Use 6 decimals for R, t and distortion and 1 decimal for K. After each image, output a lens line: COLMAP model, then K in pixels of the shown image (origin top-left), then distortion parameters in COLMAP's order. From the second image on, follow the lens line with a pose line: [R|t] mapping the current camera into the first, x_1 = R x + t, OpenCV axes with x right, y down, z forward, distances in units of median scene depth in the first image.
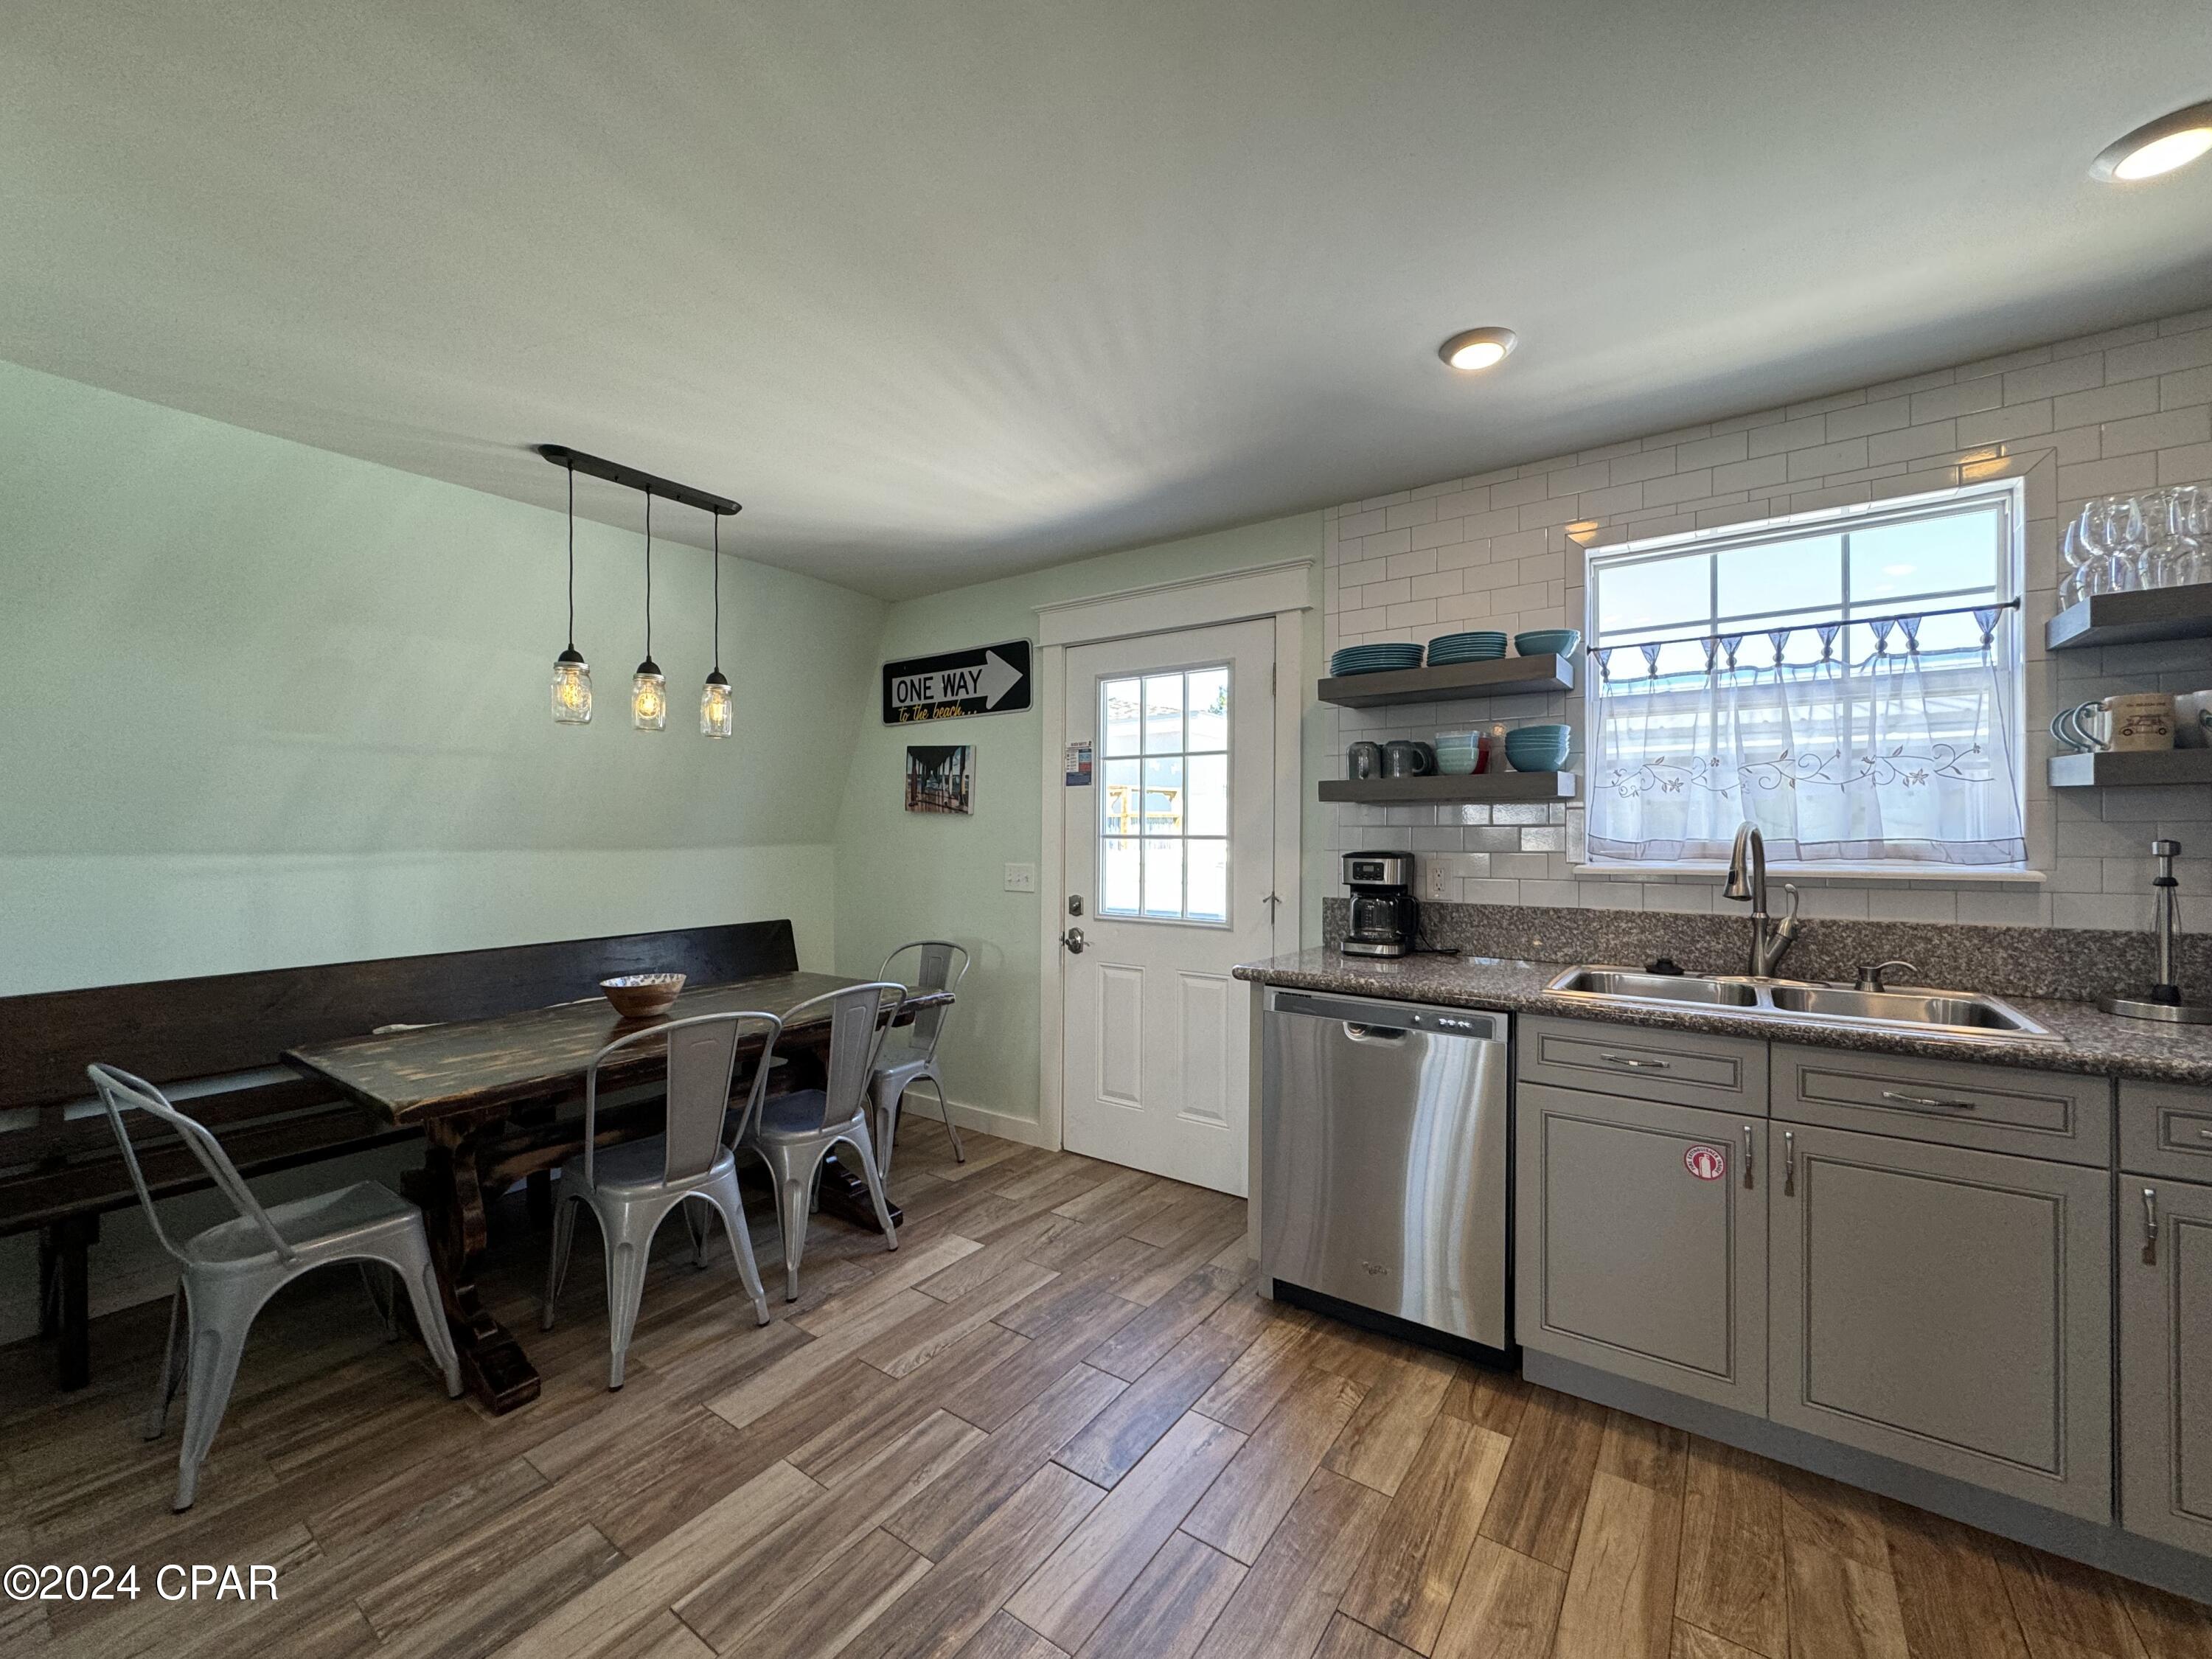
lens RADIAL K [[884.4, 0, 1106.0], [0, 884.4, 829.5], [0, 0, 1]] dist [-0.001557, -0.000188]
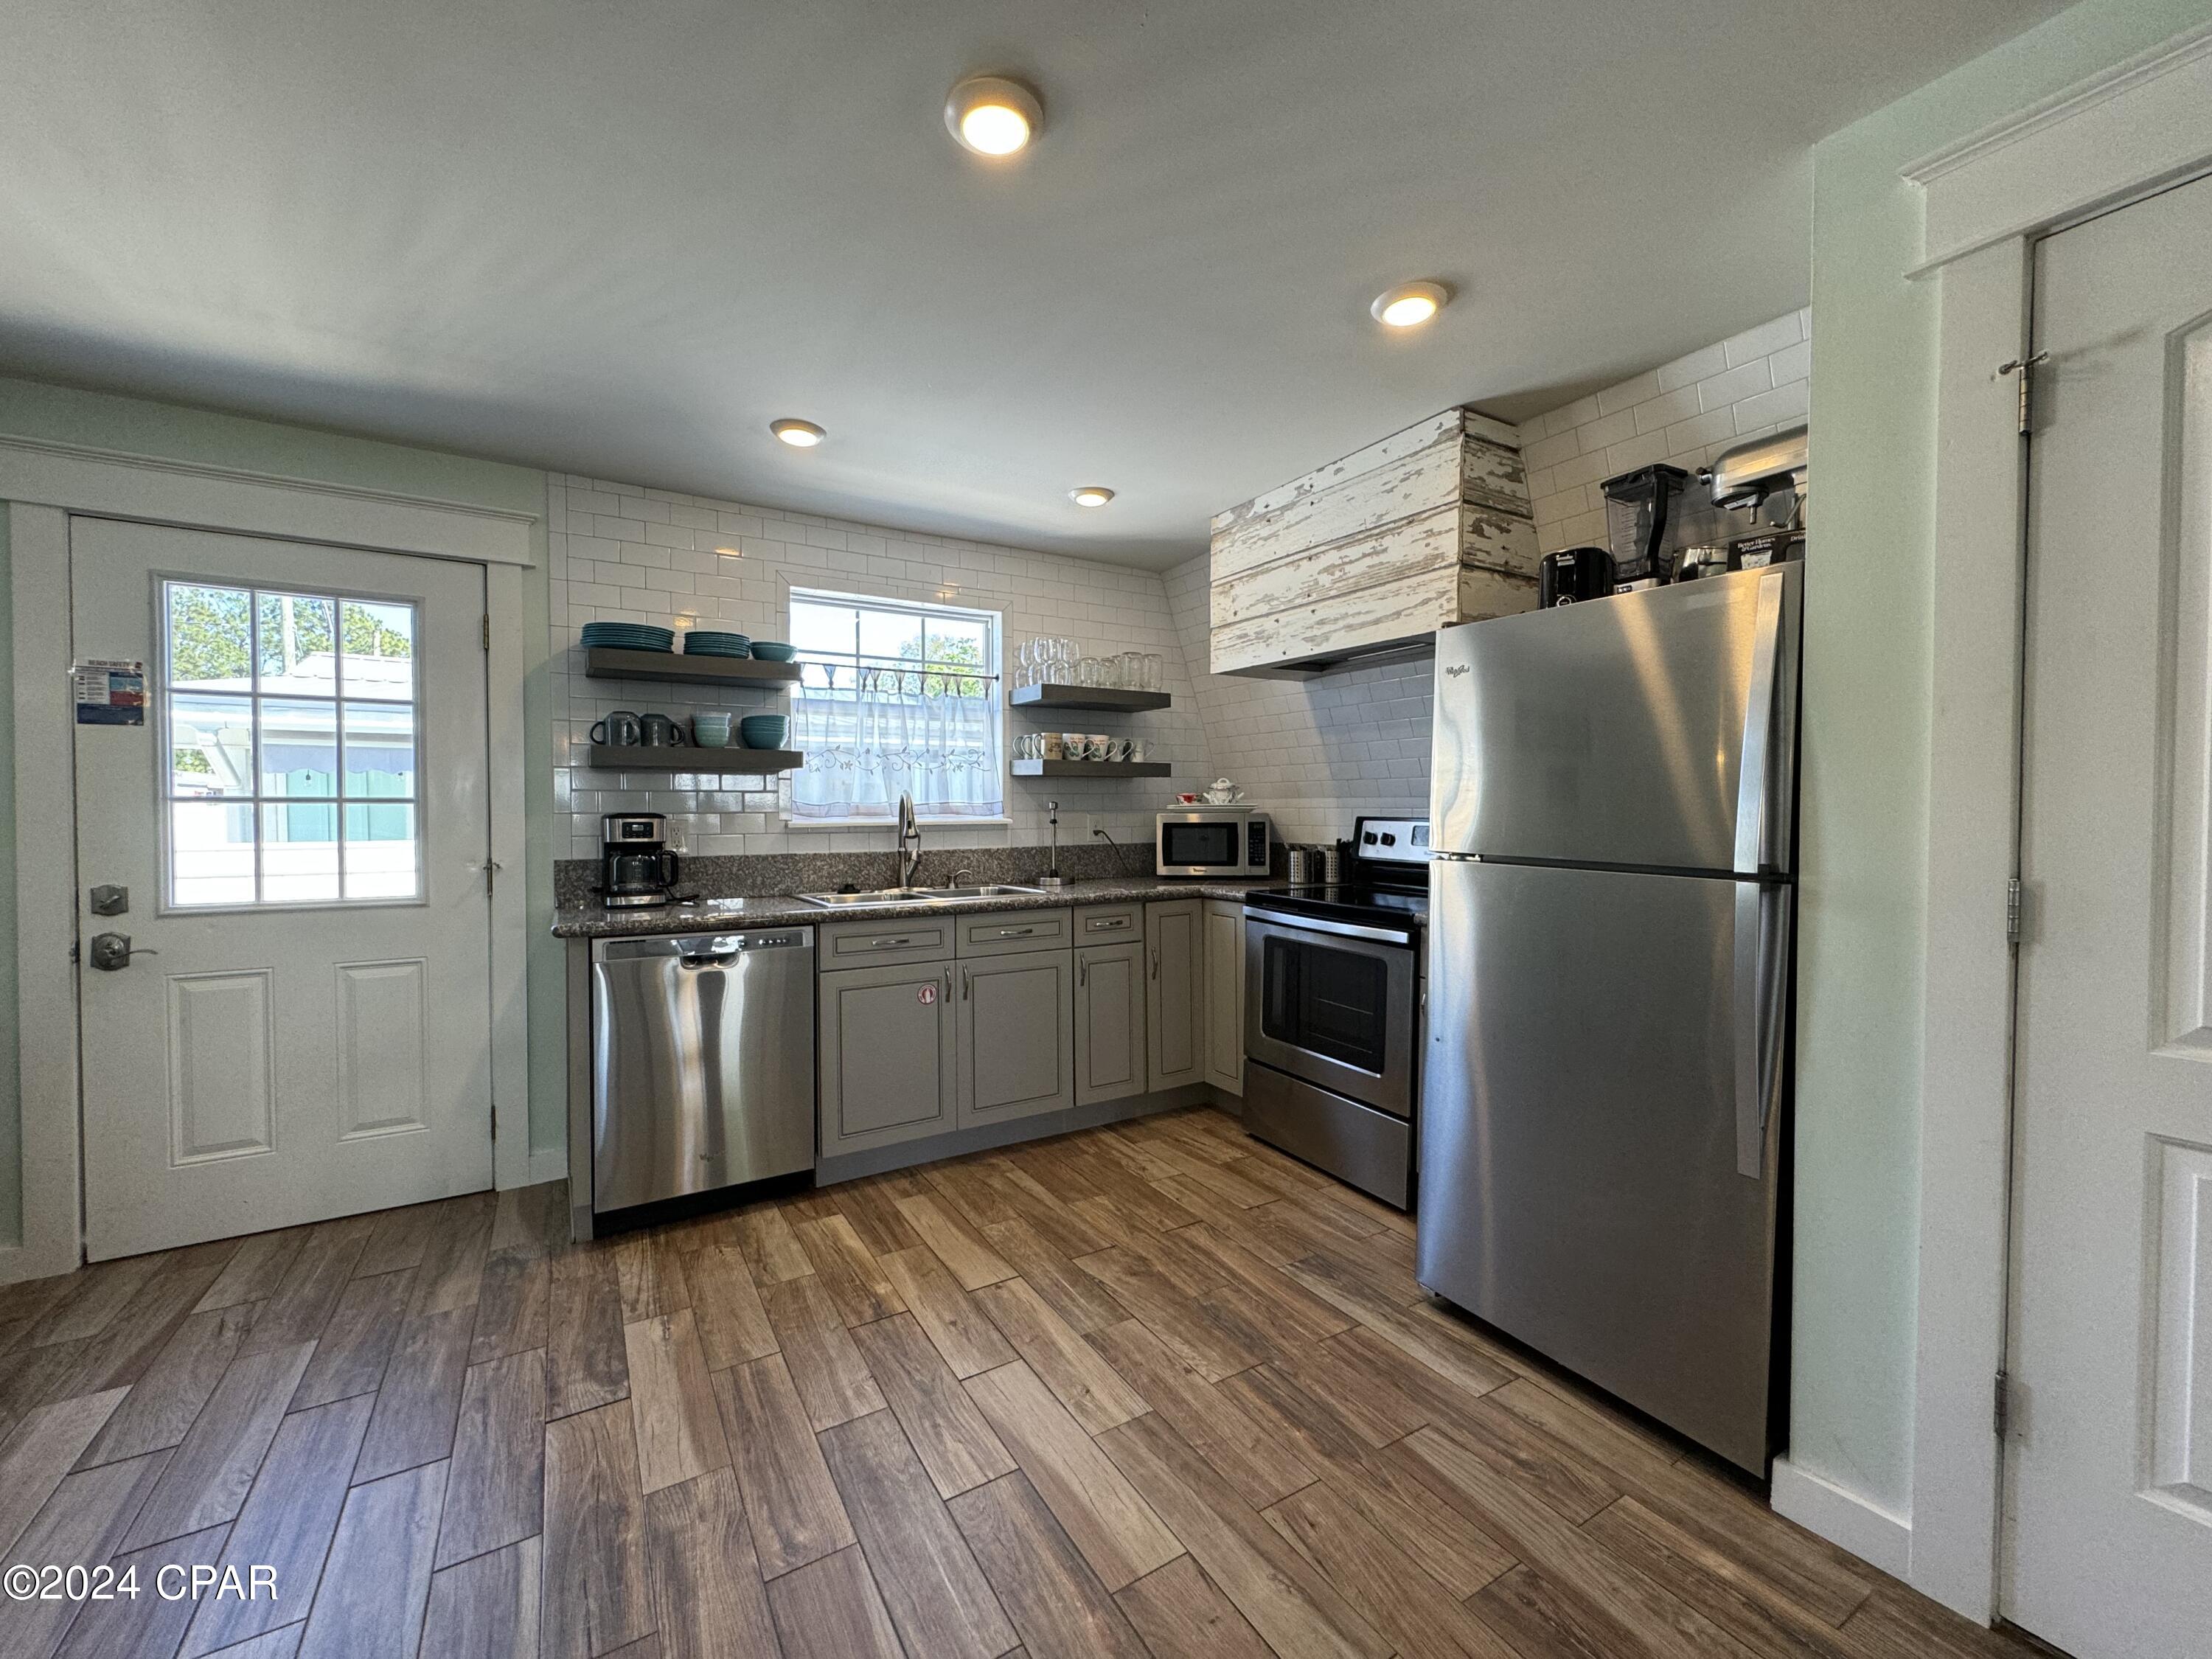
lens RADIAL K [[885.4, 0, 1105.6], [0, 885.4, 831.9], [0, 0, 1]] dist [-0.001544, -0.000011]
pose [[0.386564, -0.021385, 0.922014, -0.538811], [0.000968, 0.999740, 0.022782, 0.026844], [-0.922262, -0.007914, 0.386485, 0.039739]]
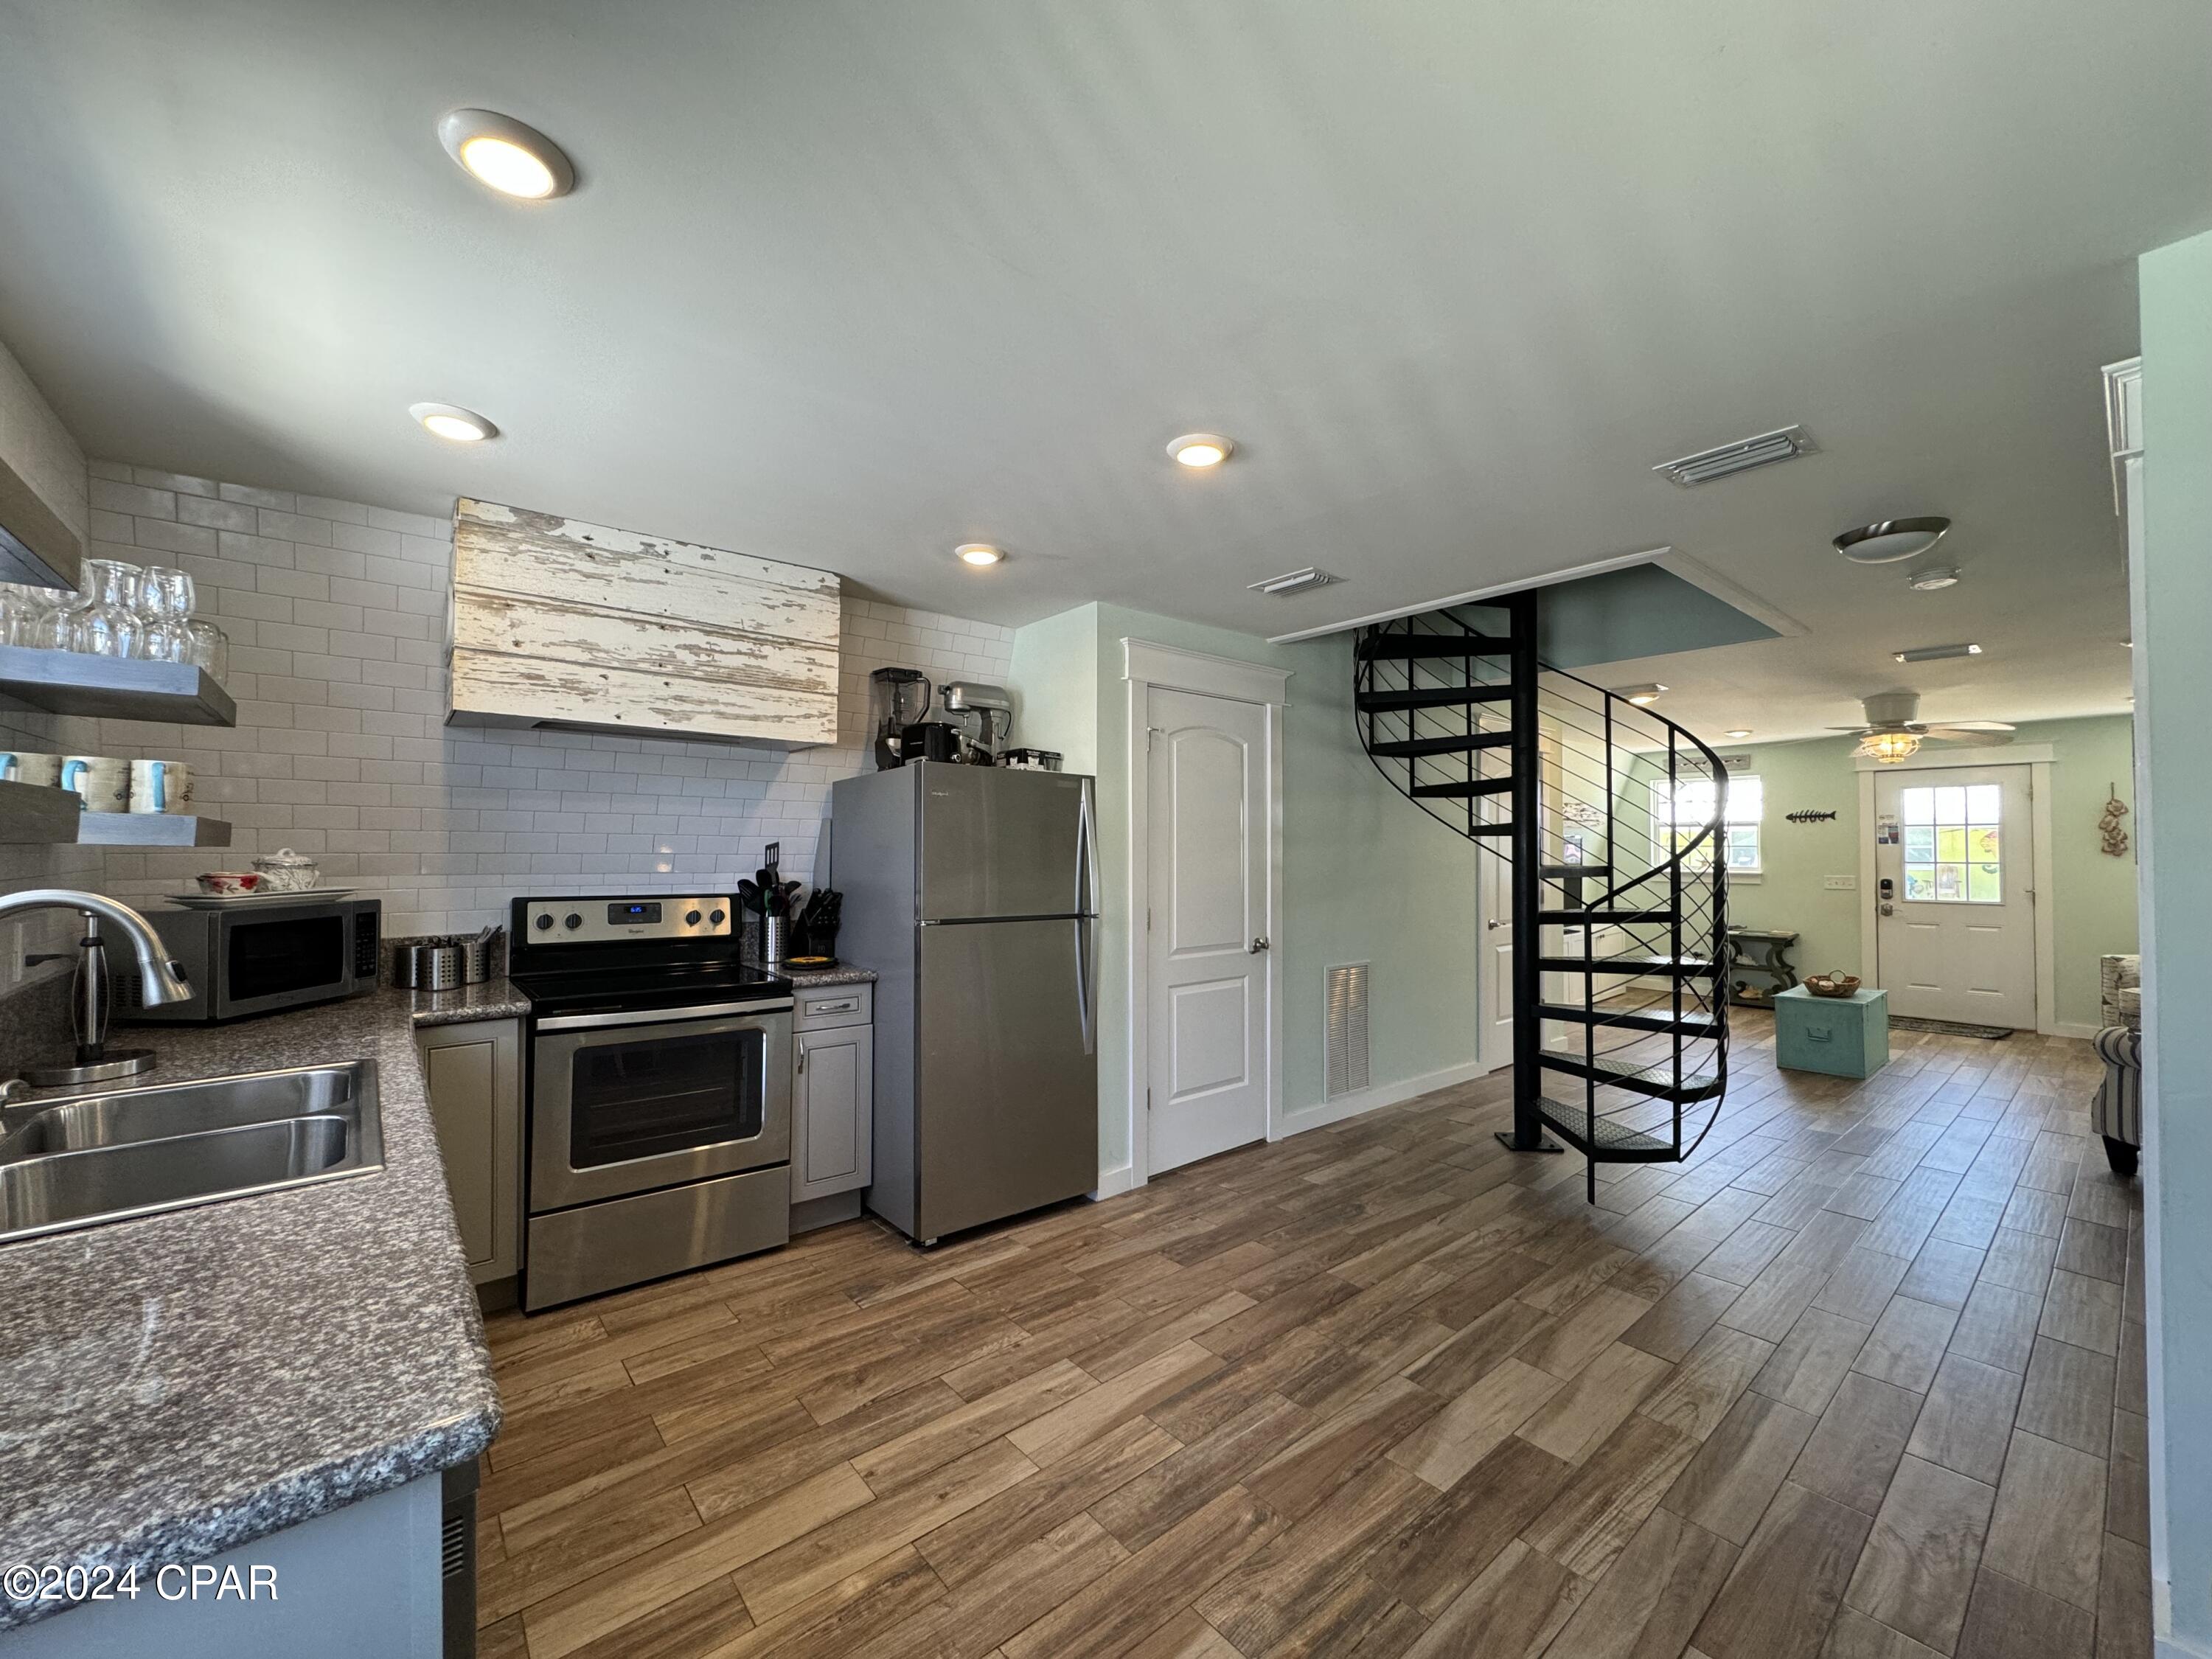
lens RADIAL K [[885.4, 0, 1105.6], [0, 885.4, 831.9], [0, 0, 1]] dist [-0.001544, -0.000011]
pose [[-0.968824, 0.006468, 0.247665, -0.129543], [0.001634, 0.999804, -0.019719, -0.032834], [-0.247745, -0.018700, -0.968645, 1.249823]]
